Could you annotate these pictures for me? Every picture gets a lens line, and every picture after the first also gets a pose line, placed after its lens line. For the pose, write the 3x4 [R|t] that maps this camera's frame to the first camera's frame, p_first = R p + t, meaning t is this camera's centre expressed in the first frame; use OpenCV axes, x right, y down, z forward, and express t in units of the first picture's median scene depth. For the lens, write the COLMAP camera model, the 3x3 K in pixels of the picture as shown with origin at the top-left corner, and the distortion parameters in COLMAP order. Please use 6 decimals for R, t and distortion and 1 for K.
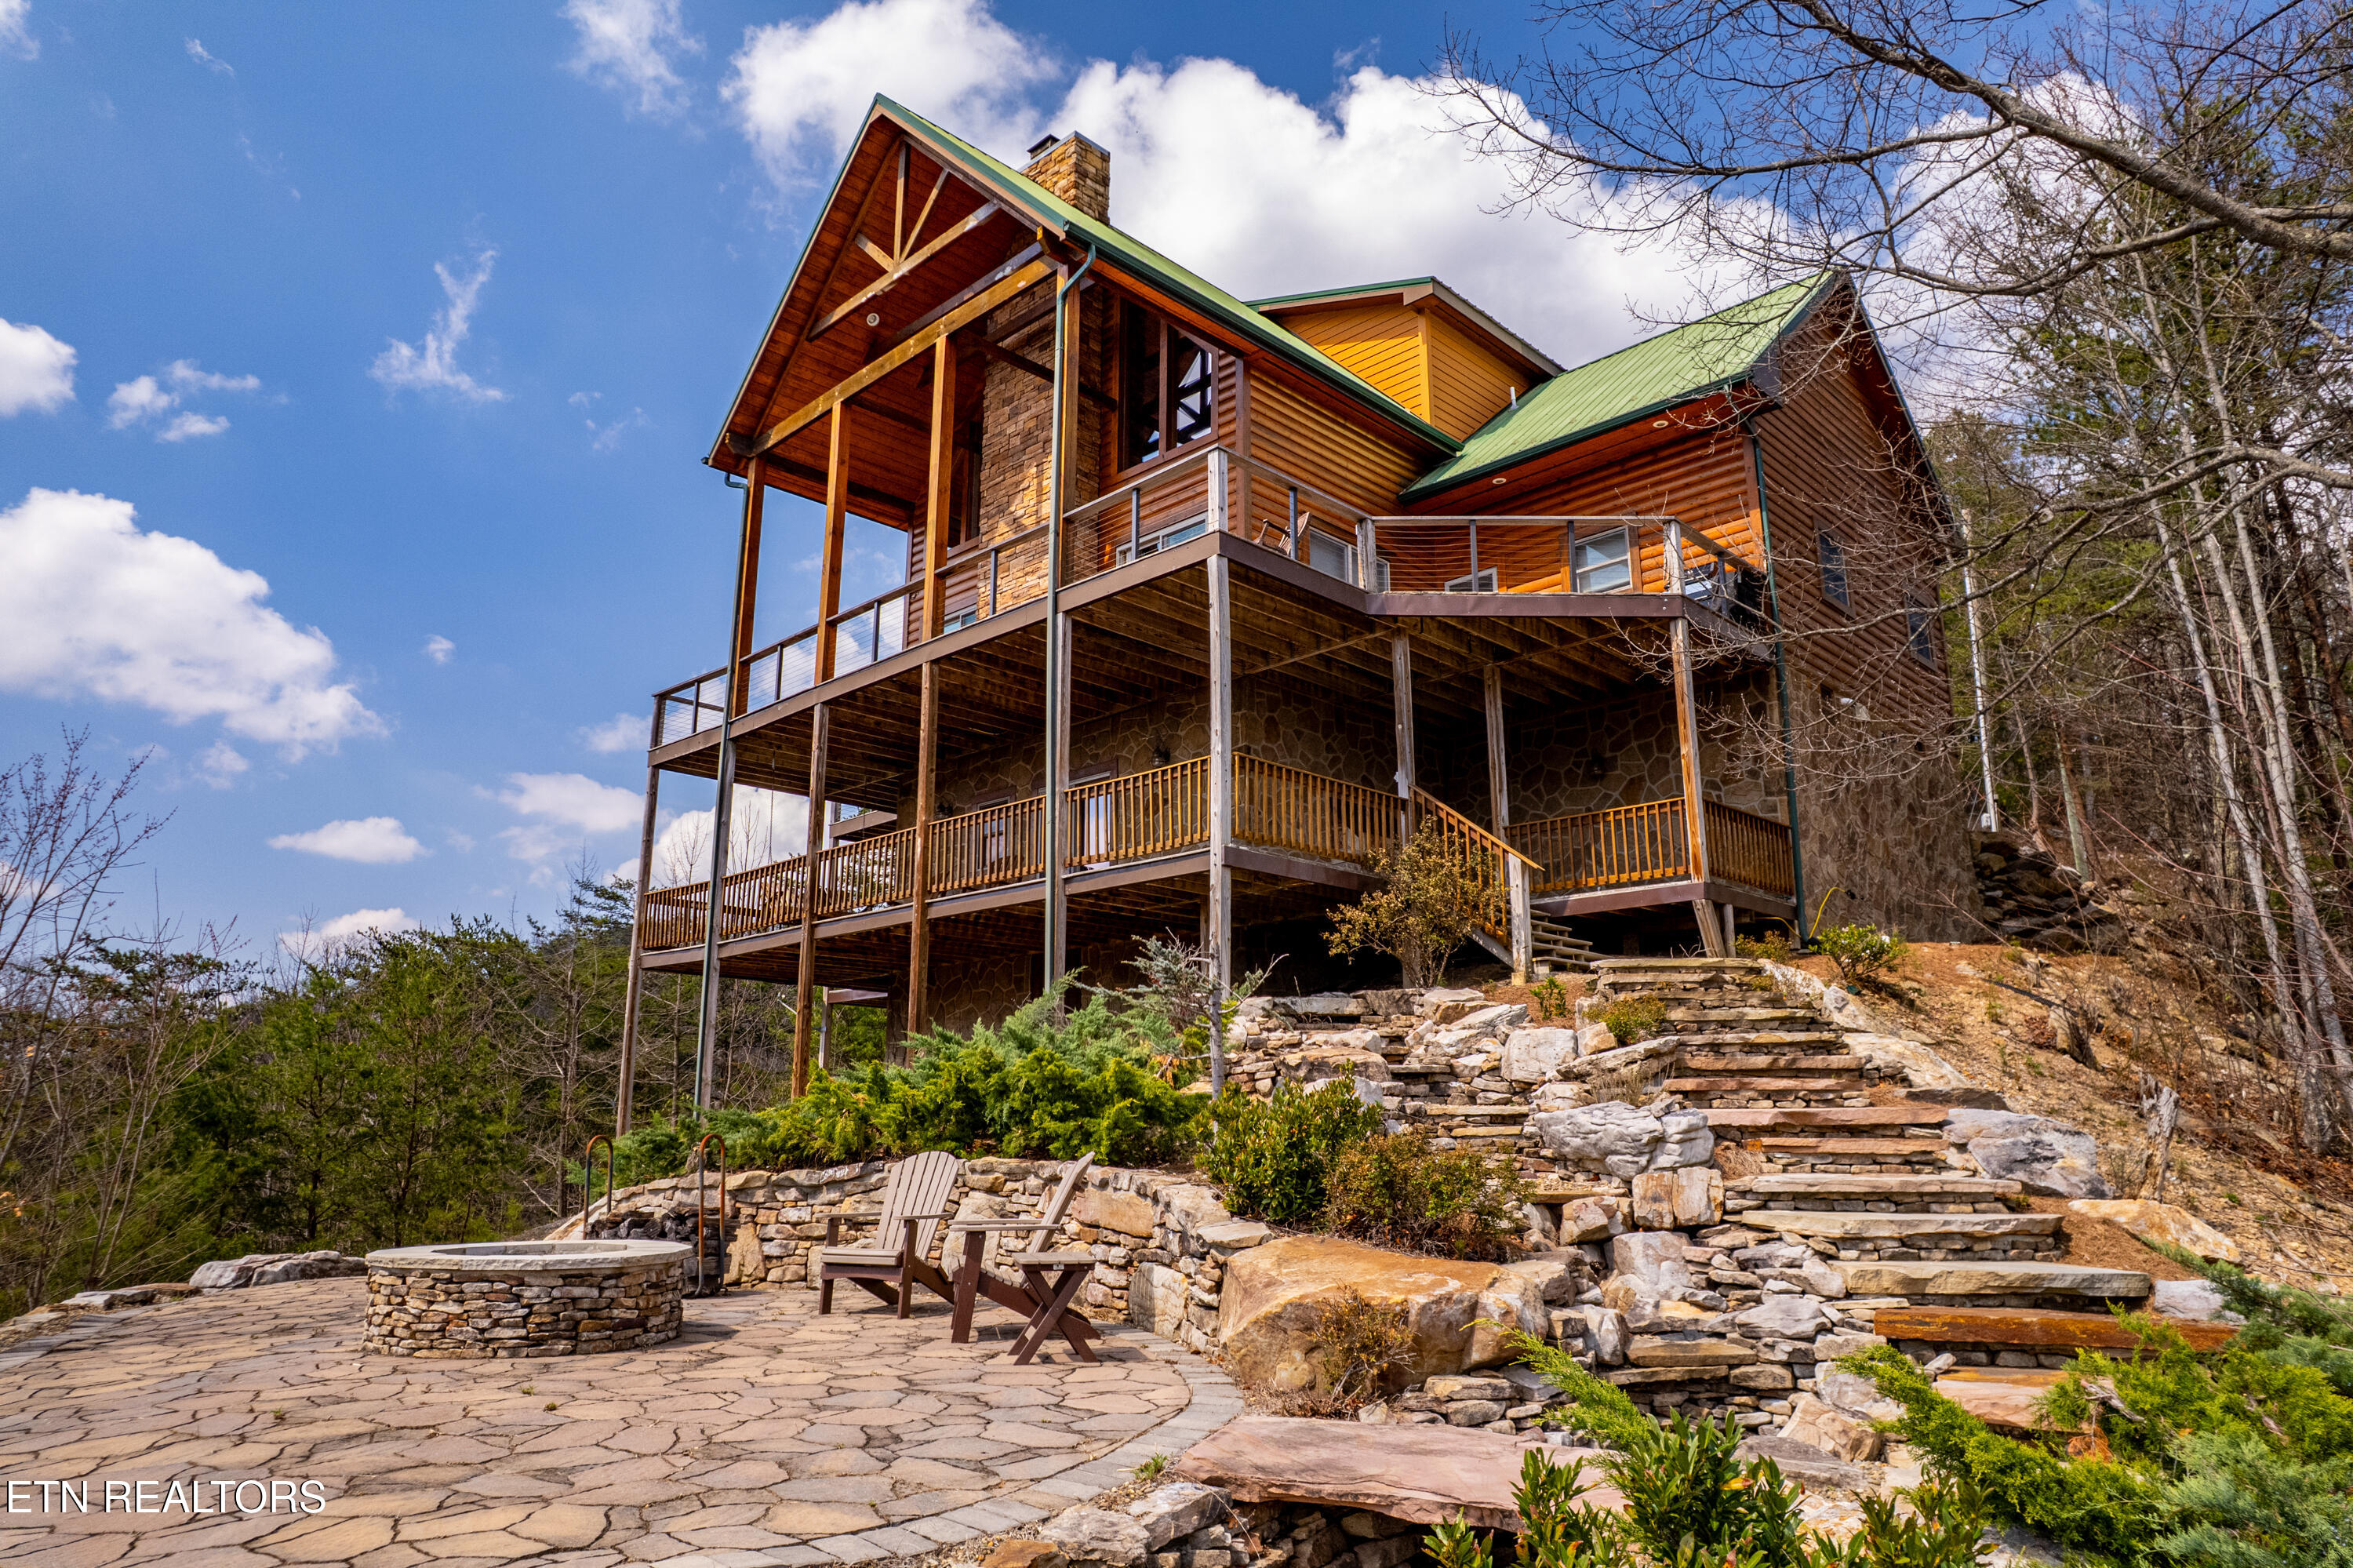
lens RADIAL K [[1515.2, 0, 1160.5], [0, 1515.2, 789.8], [0, 0, 1]] dist [-0.033220, 0.000155]
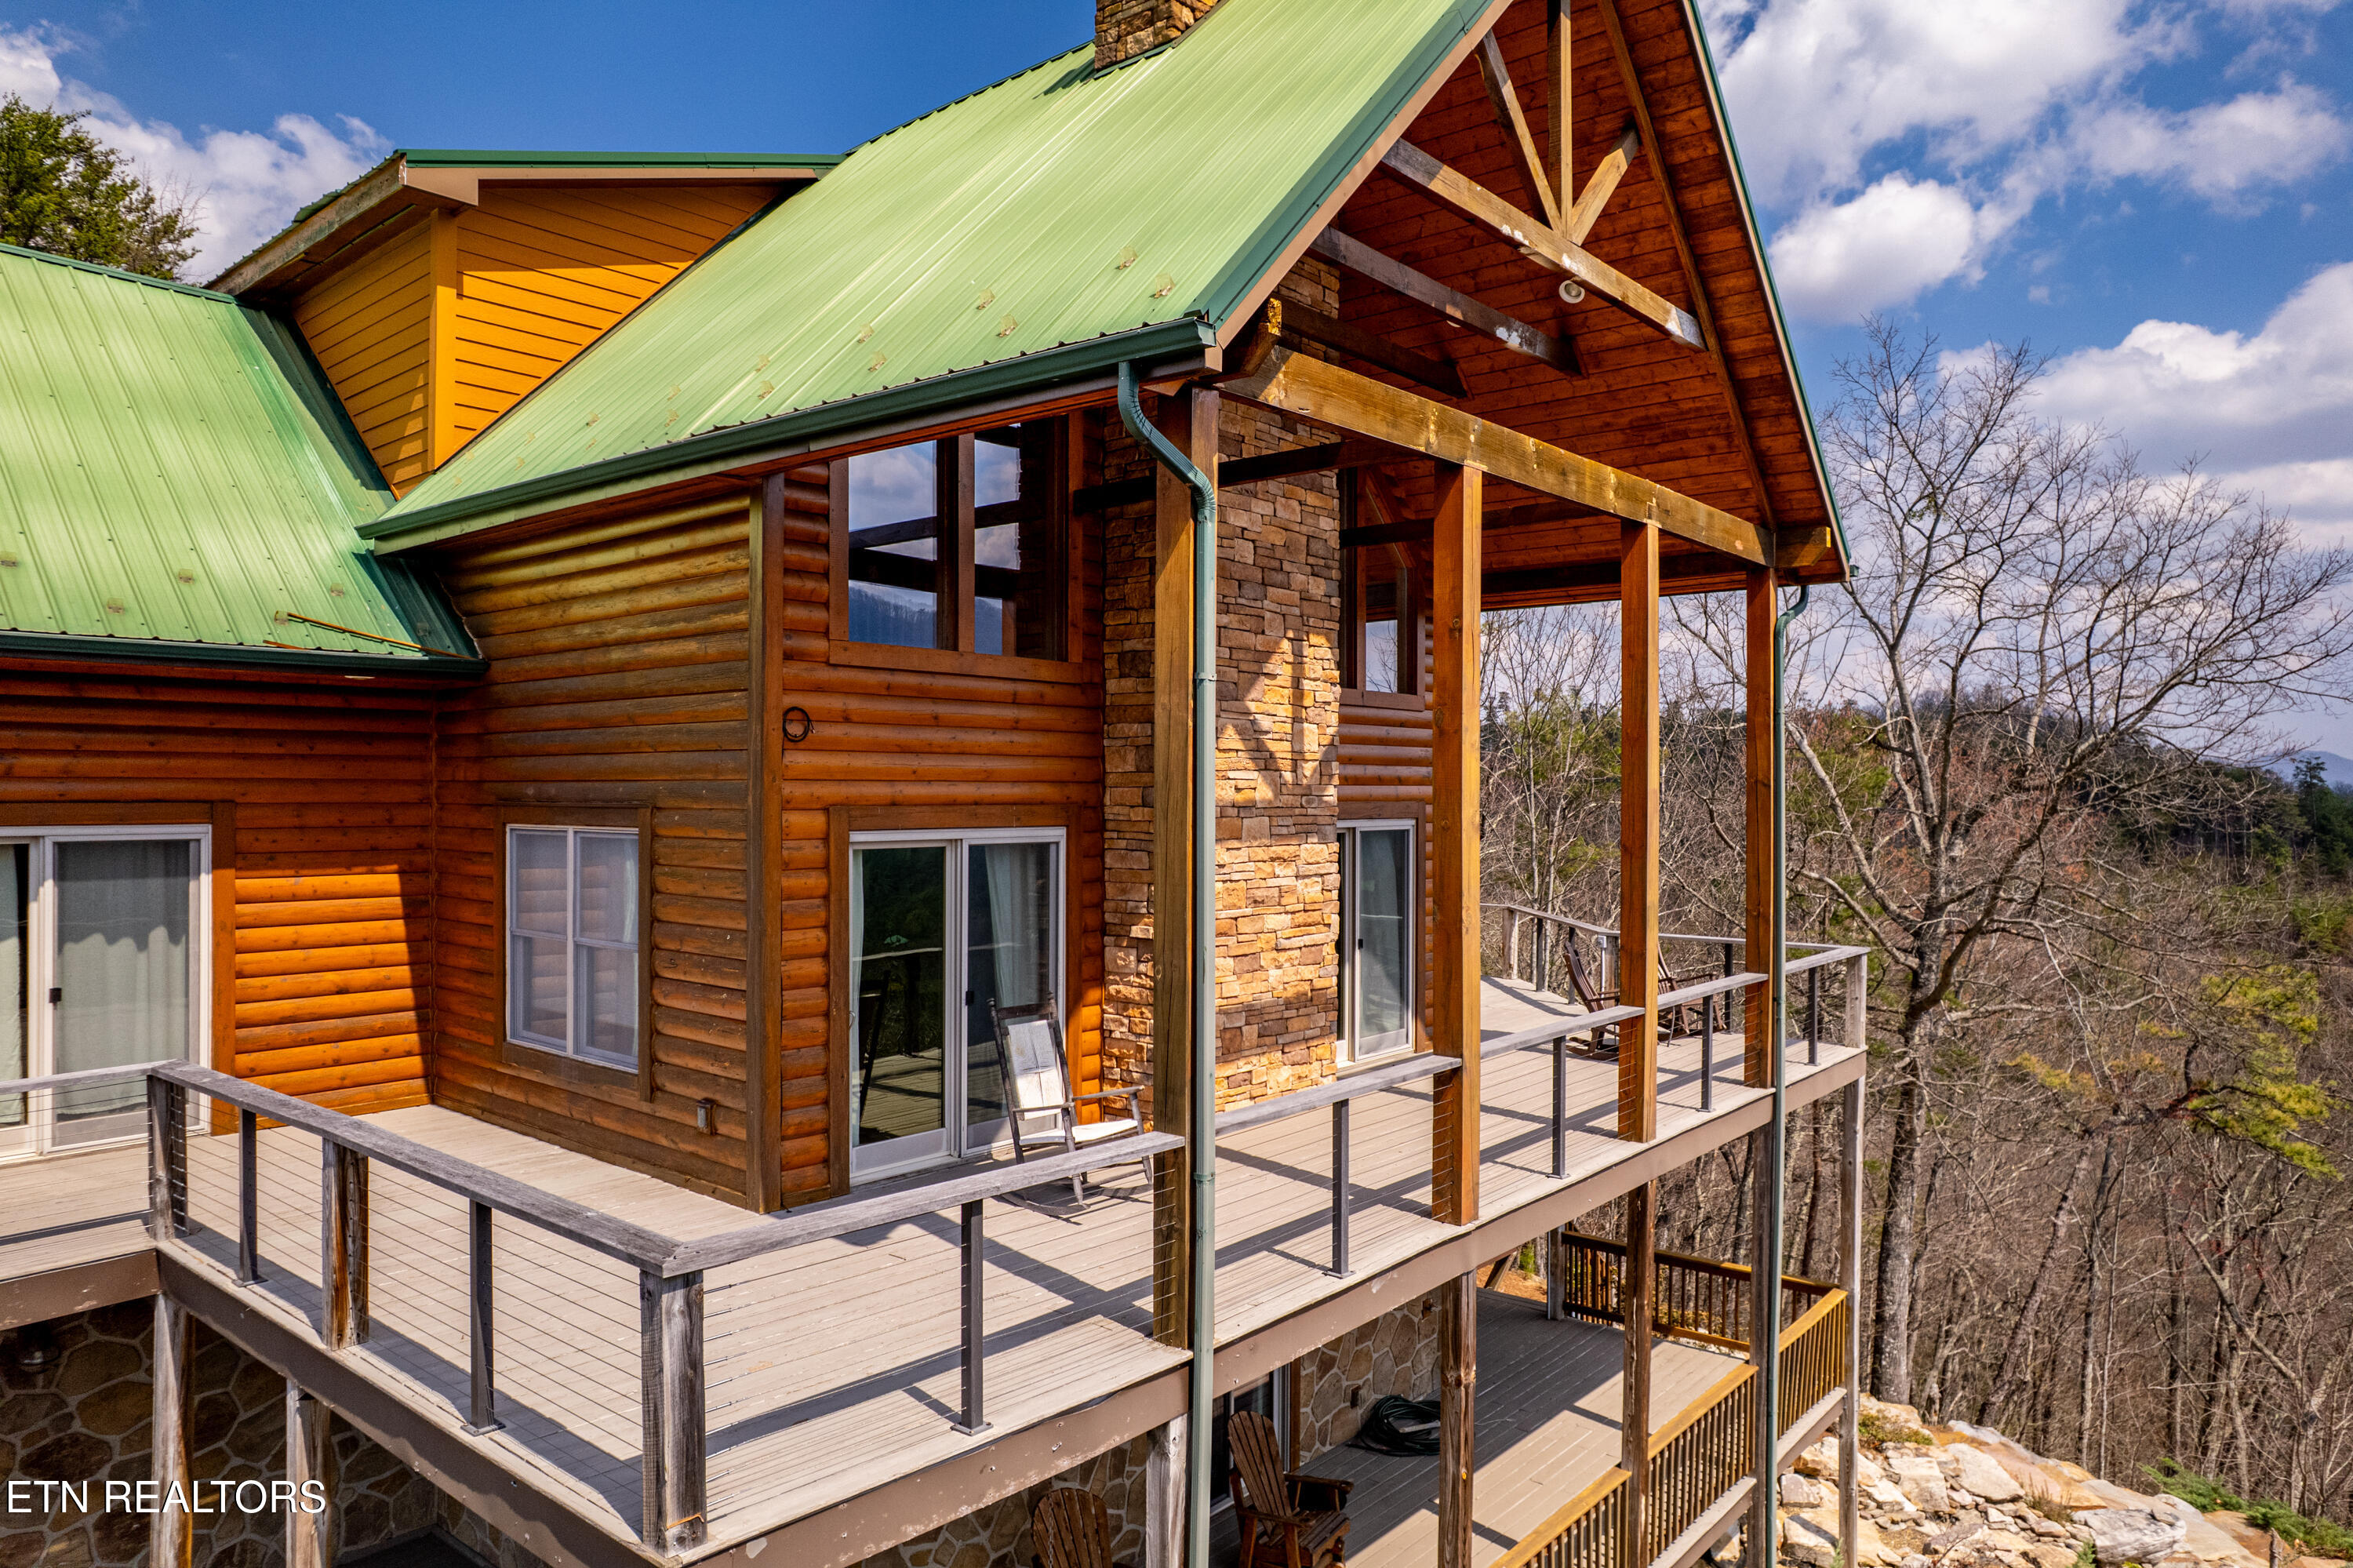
lens RADIAL K [[1504.3, 0, 1173.3], [0, 1504.3, 791.3], [0, 0, 1]] dist [-0.066361, 0.056514]
pose [[-0.079991, -0.005166, 0.996782, -0.596096], [-0.241424, 0.970314, -0.014345, -0.151359], [-0.967117, -0.241795, -0.078864, 1.090518]]
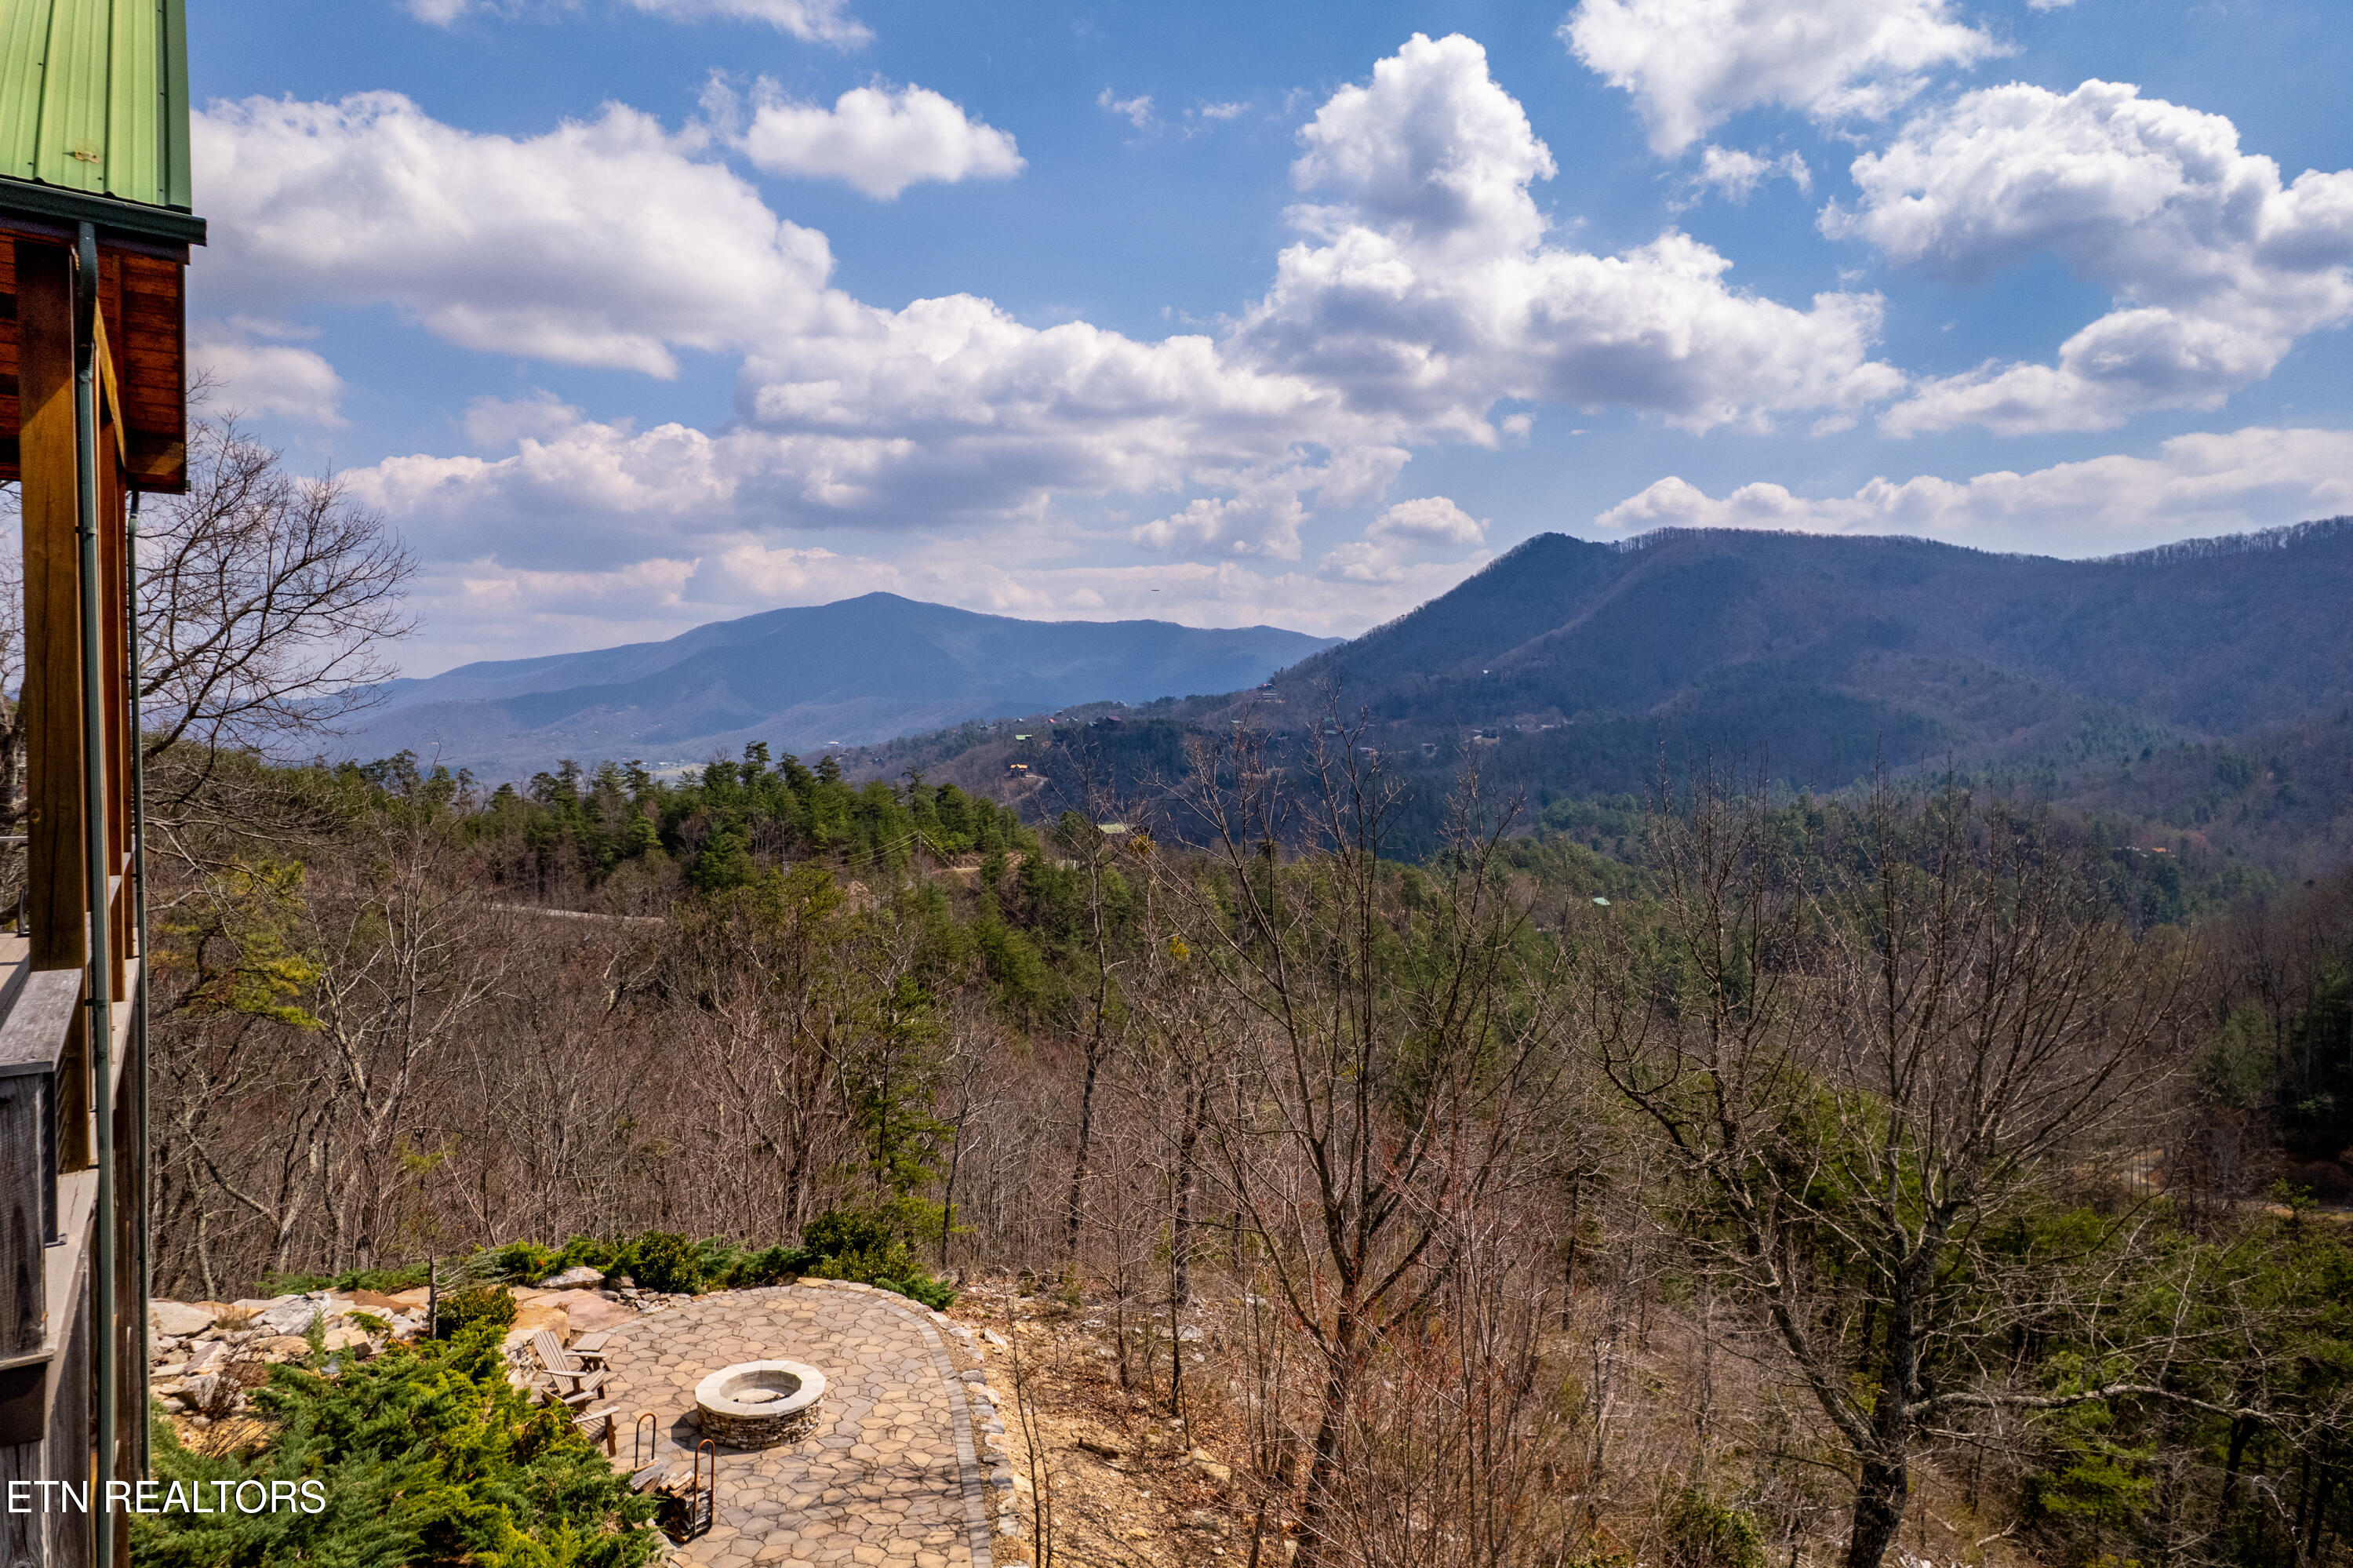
lens RADIAL K [[1504.3, 0, 1173.3], [0, 1504.3, 791.3], [0, 0, 1]] dist [-0.066361, 0.056514]
pose [[-0.981543, -0.018671, 0.190326, -0.580884], [-0.057162, 0.978368, -0.198819, -0.077100], [-0.182497, -0.206029, -0.961378, 1.312293]]
